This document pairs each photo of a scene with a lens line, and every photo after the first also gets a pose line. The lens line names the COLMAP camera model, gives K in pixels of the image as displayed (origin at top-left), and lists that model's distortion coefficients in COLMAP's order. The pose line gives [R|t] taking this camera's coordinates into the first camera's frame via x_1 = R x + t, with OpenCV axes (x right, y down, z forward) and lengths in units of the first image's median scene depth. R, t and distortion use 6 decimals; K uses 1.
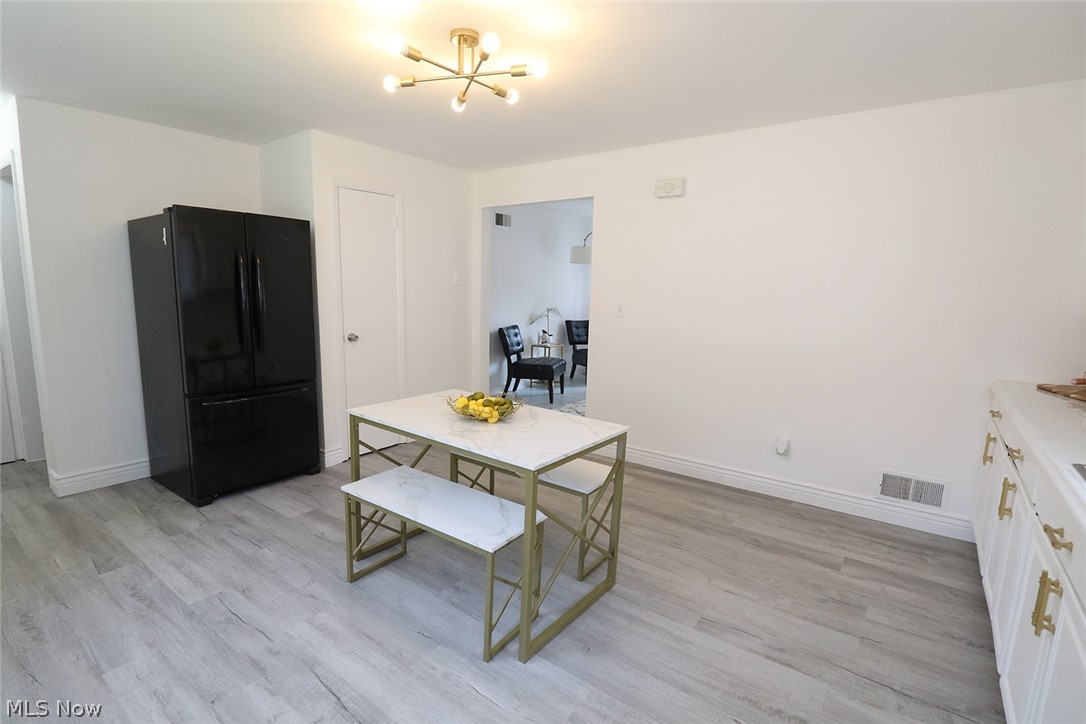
lens RADIAL K [[505.9, 0, 538.8], [0, 505.9, 357.3], [0, 0, 1]] dist [0.001535, -0.015682]
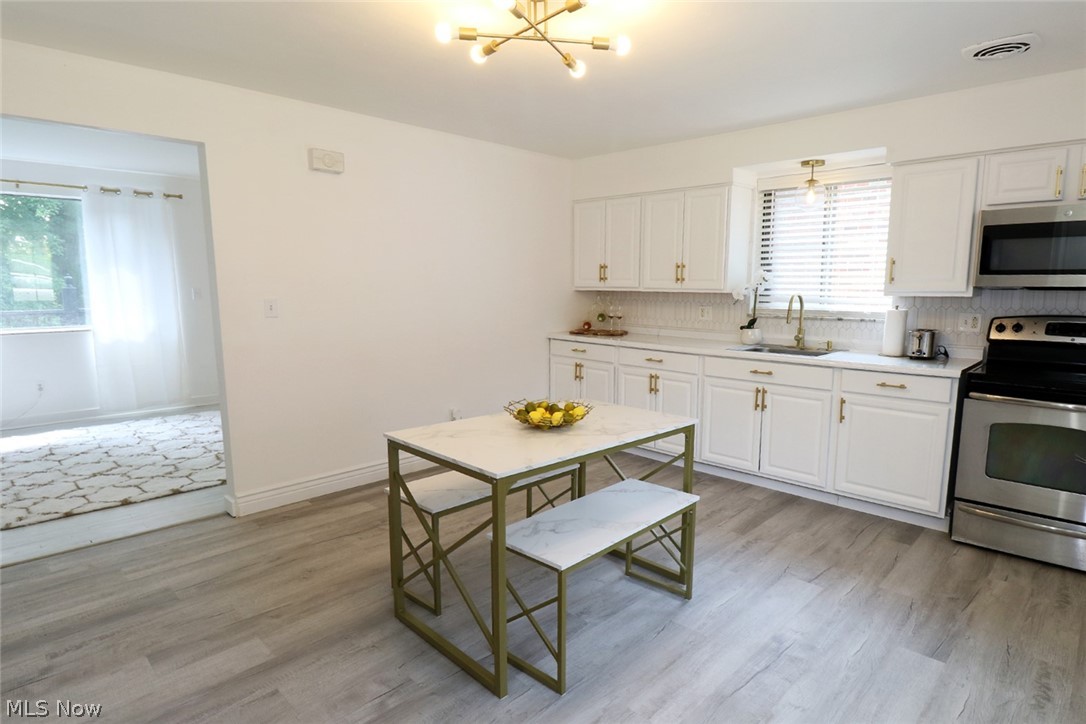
lens RADIAL K [[544.8, 0, 543.0], [0, 544.8, 362.0], [0, 0, 1]] dist [0.001443, -0.000652]
pose [[0.163283, -0.142683, 0.976207, -1.194703], [0.127386, 0.984253, 0.122553, -0.124373], [-0.978321, 0.104344, 0.178887, 0.962251]]
